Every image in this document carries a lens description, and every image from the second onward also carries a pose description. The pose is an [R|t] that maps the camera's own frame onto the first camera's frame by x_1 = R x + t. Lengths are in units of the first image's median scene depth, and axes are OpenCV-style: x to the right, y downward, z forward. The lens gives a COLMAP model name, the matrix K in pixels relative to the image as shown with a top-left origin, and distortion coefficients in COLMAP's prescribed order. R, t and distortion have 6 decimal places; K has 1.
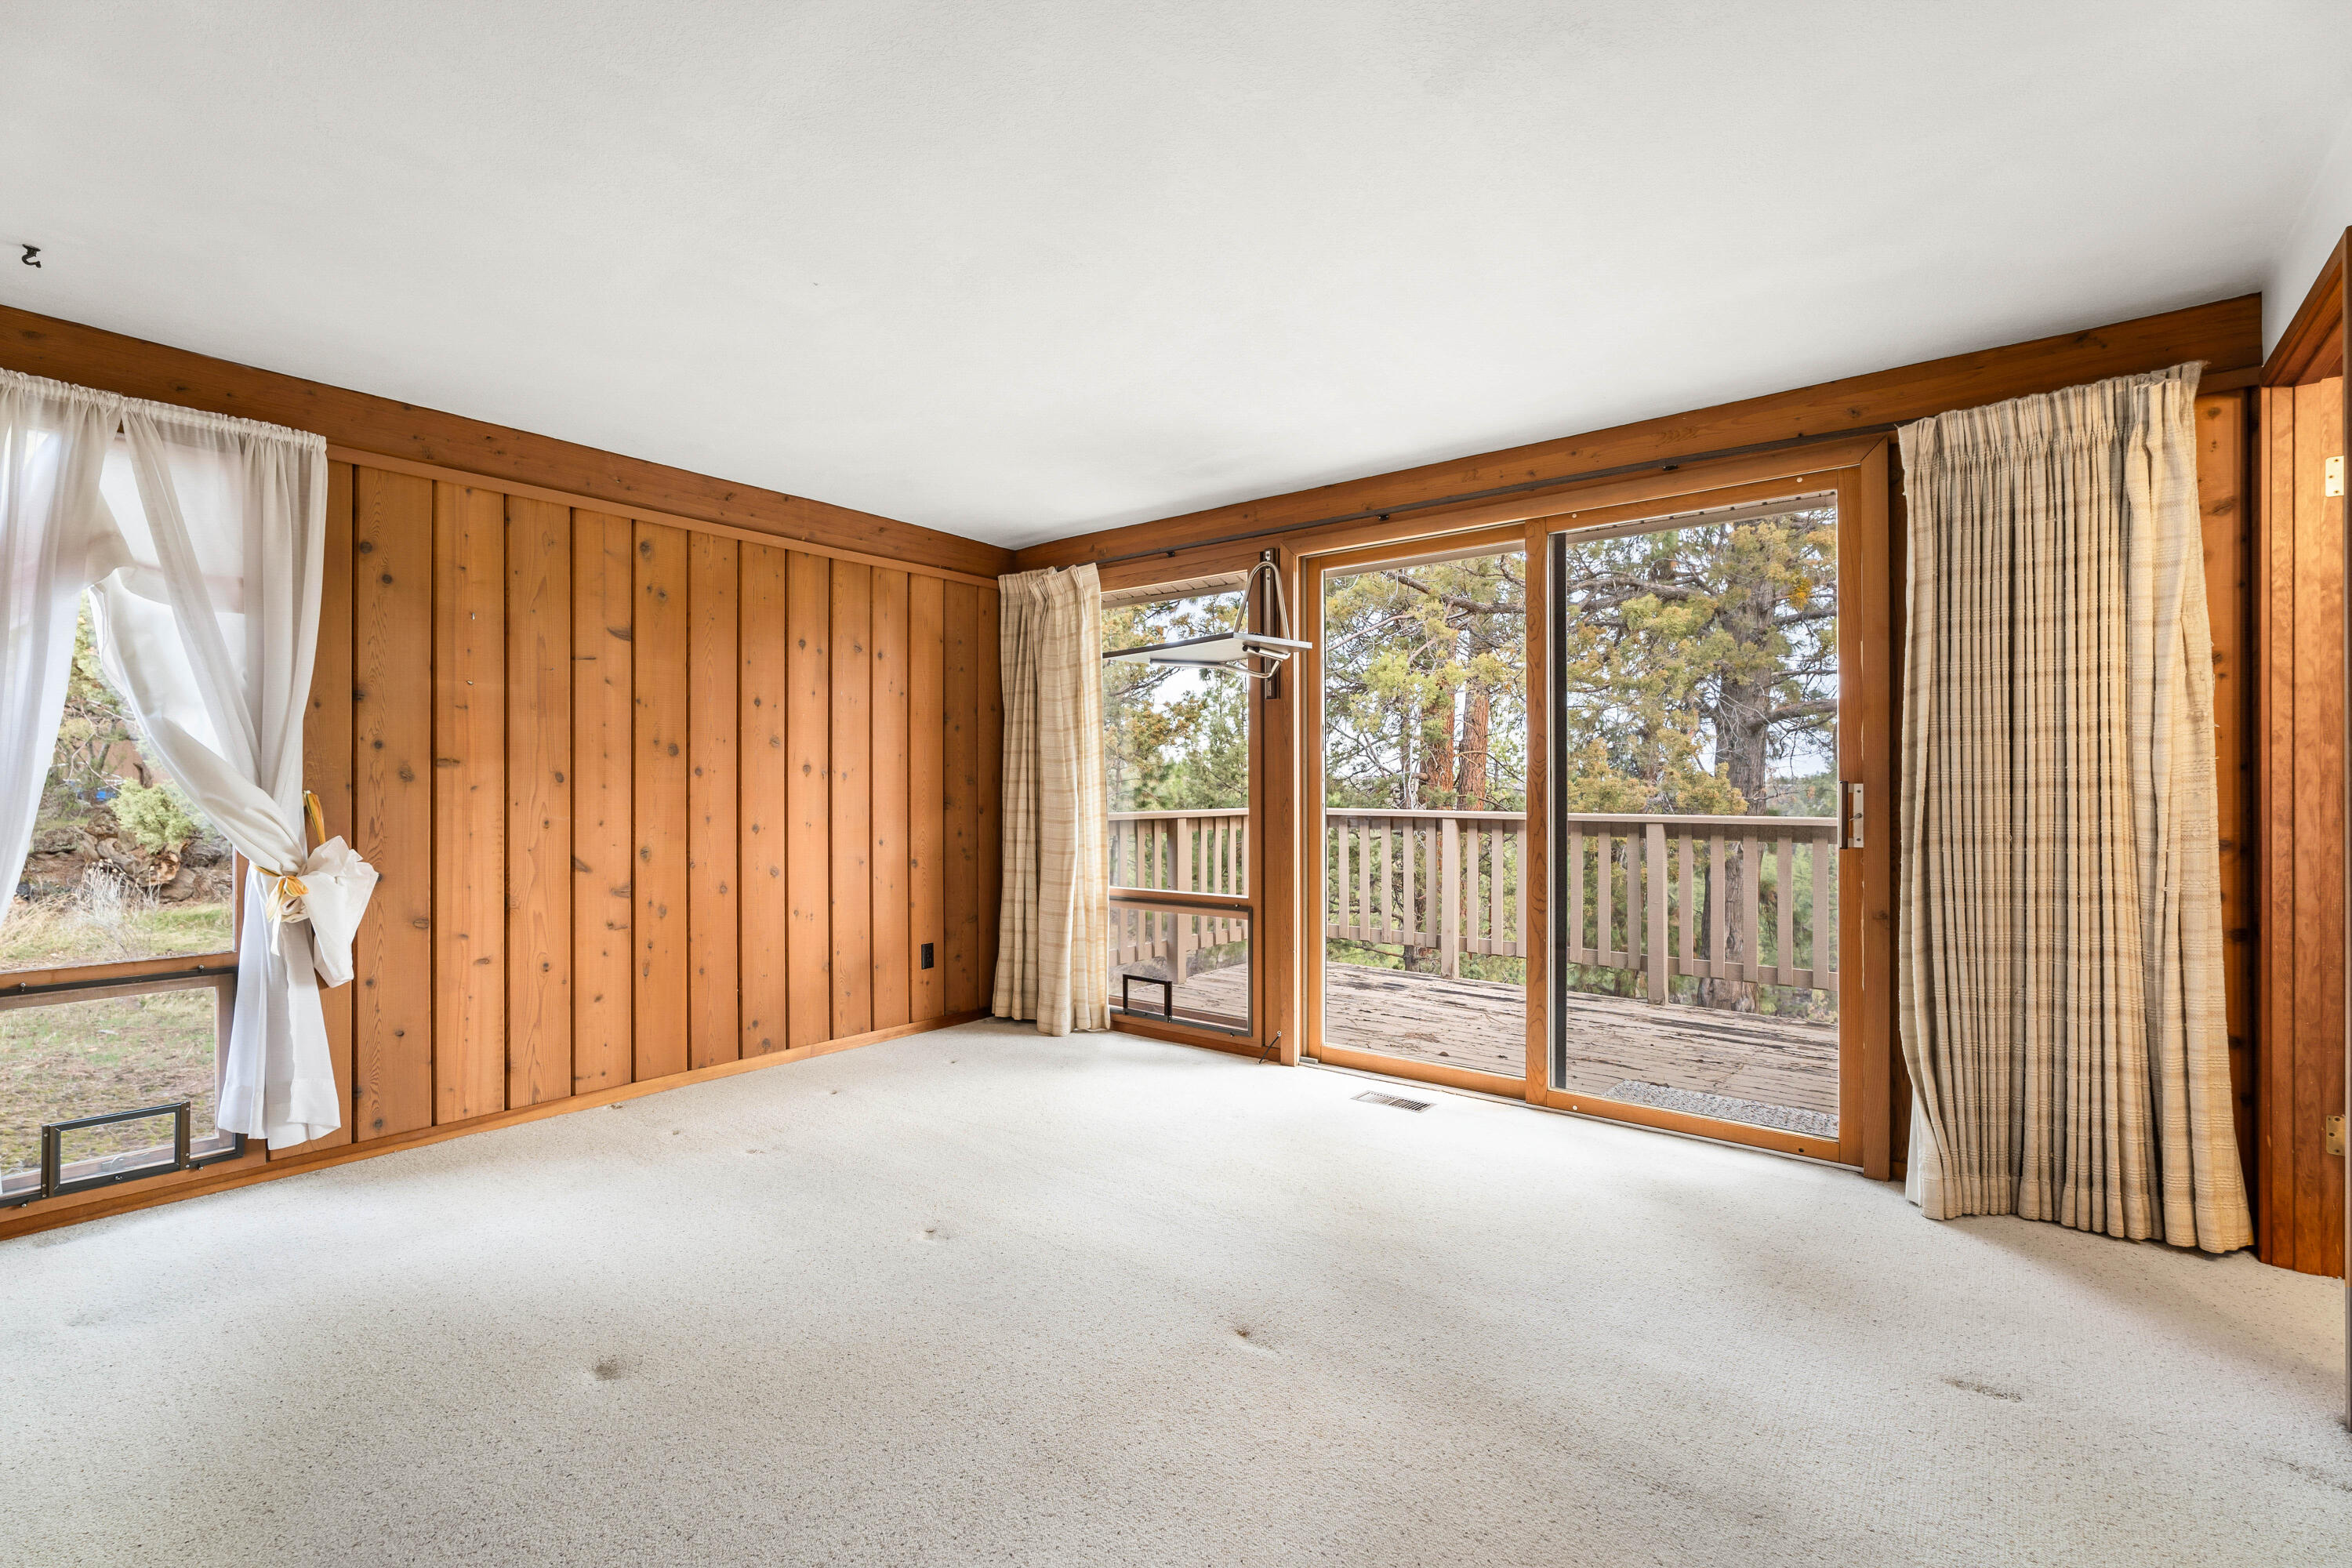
lens RADIAL K [[1053.6, 0, 1175.4], [0, 1053.6, 781.4], [0, 0, 1]] dist [0.008228, -0.004594]
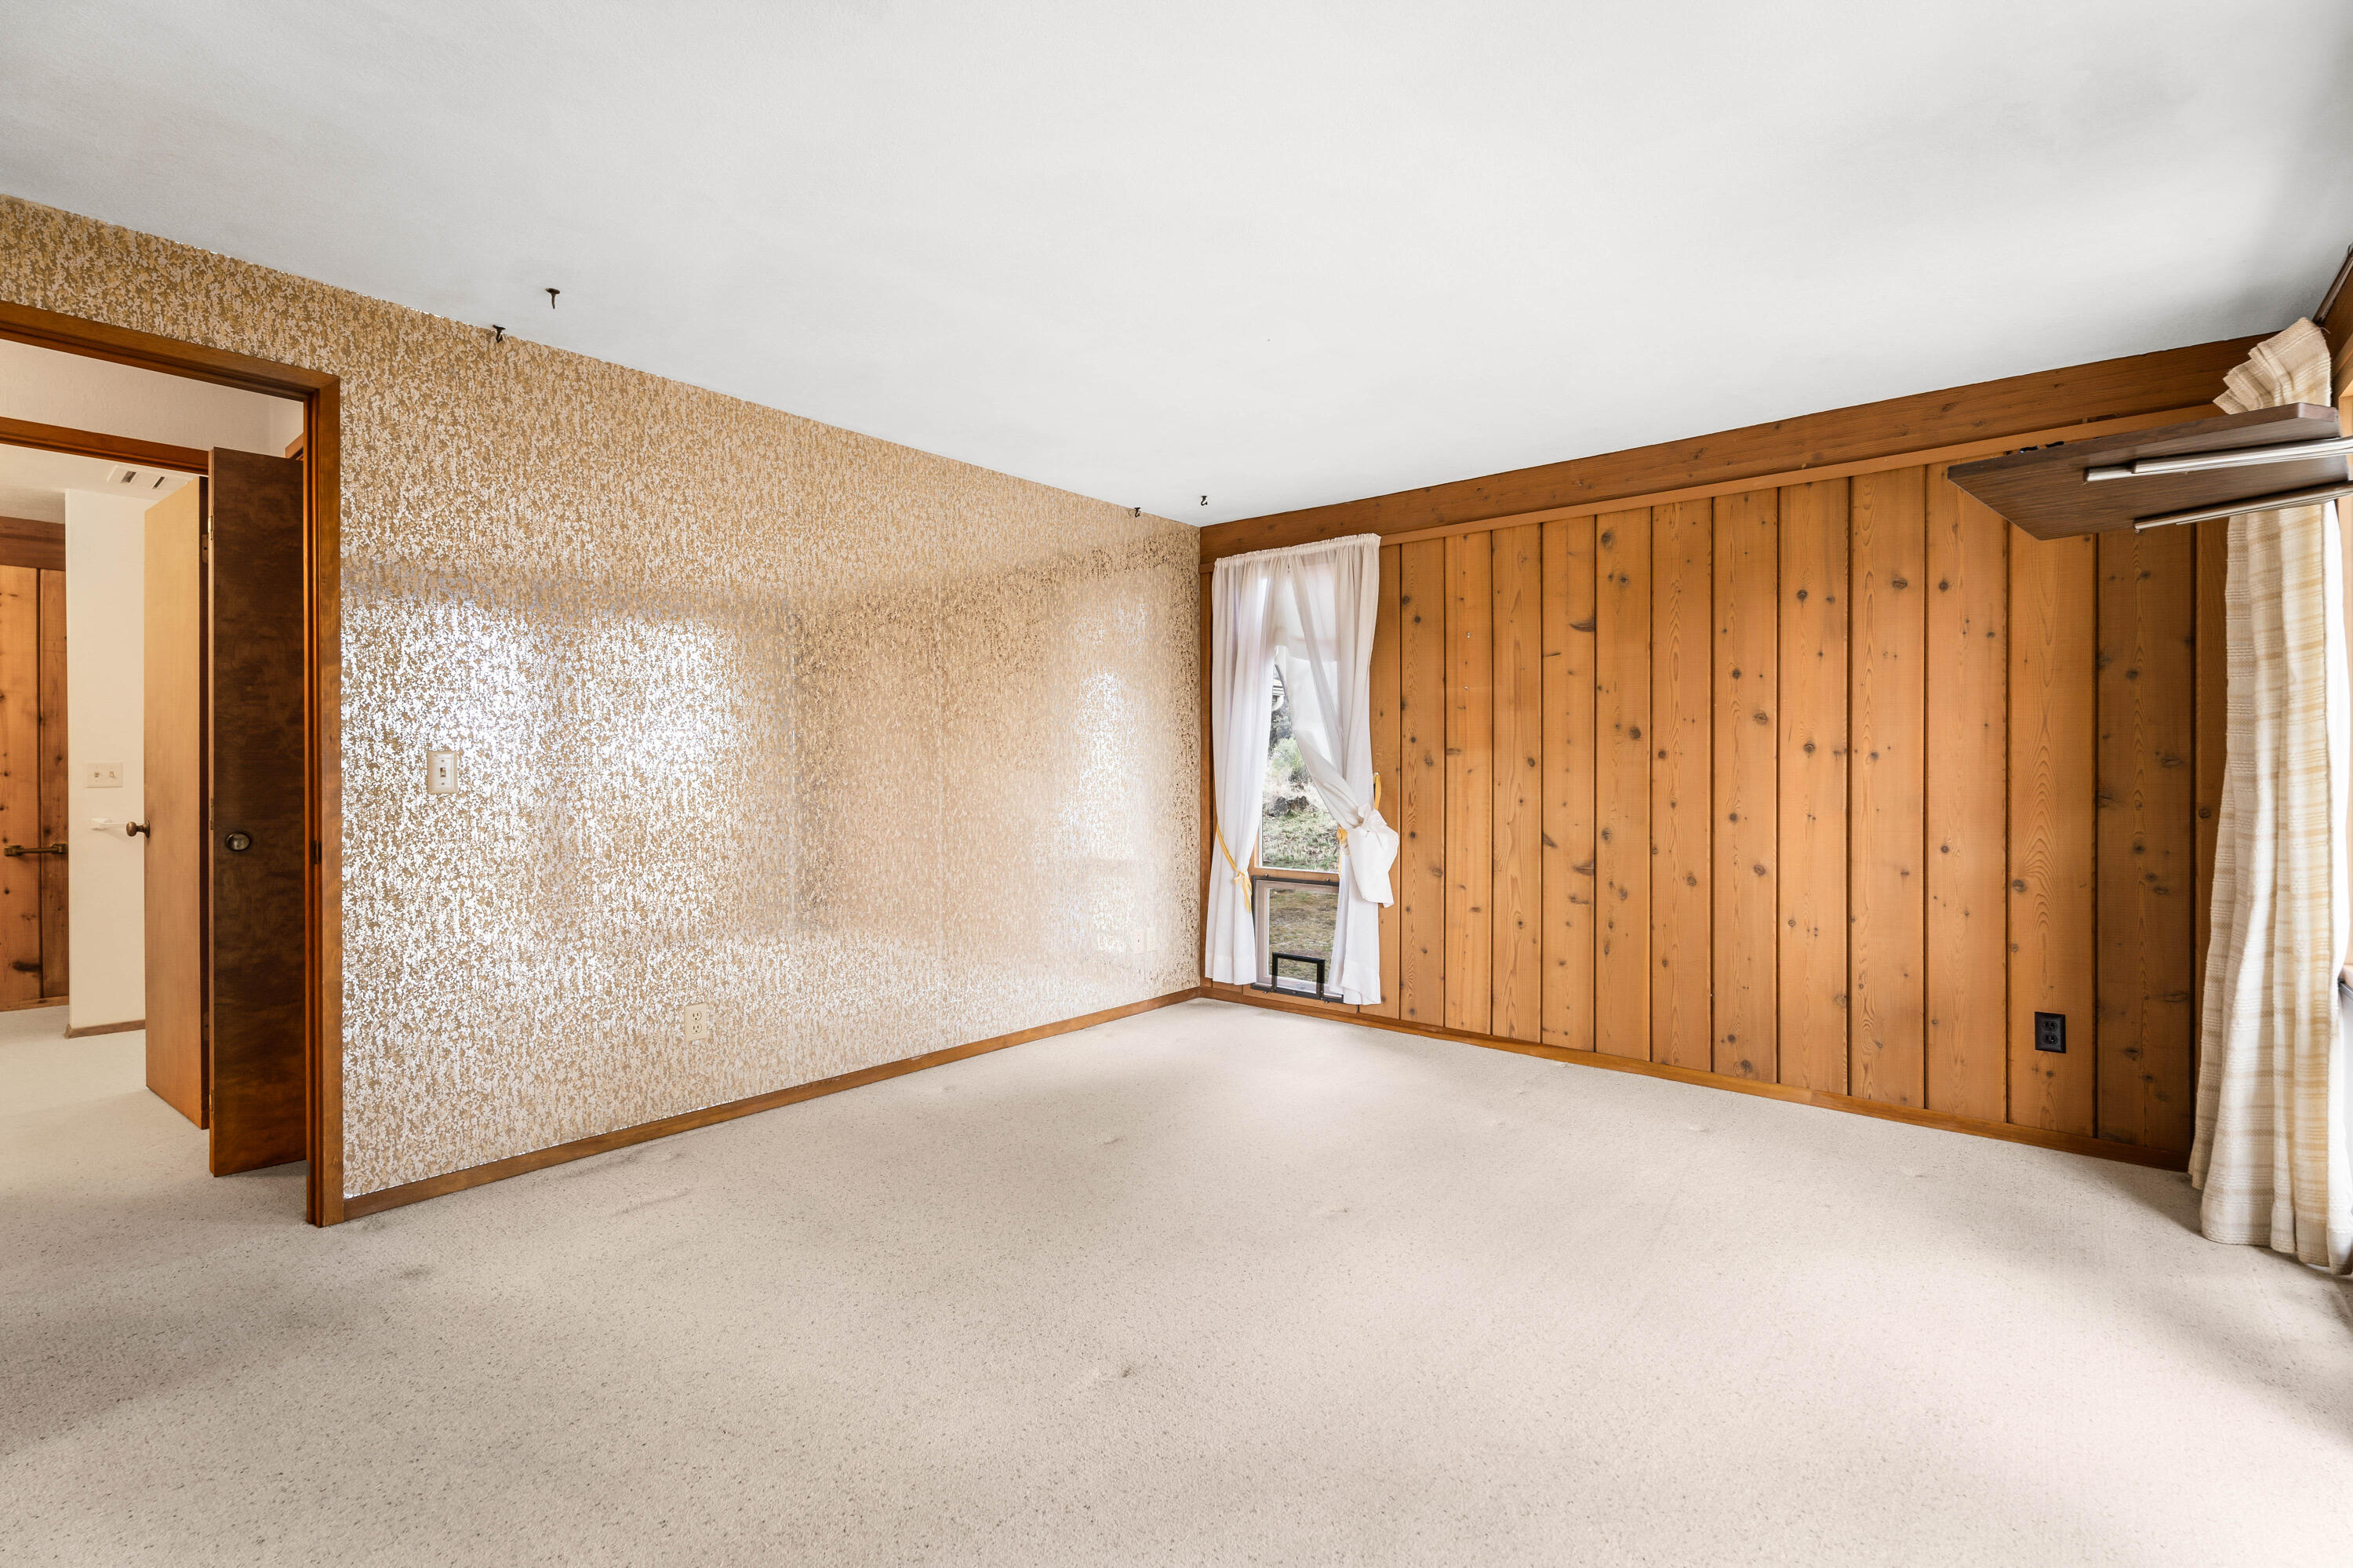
lens RADIAL K [[1054.1, 0, 1176.5], [0, 1054.1, 773.2], [0, 0, 1]] dist [0.008228, -0.004594]
pose [[-0.022330, 0.000357, -0.999751, 0.539859], [0.000745, 1.000000, 0.000341, 0.007440], [0.999750, -0.000738, -0.022330, 0.605892]]
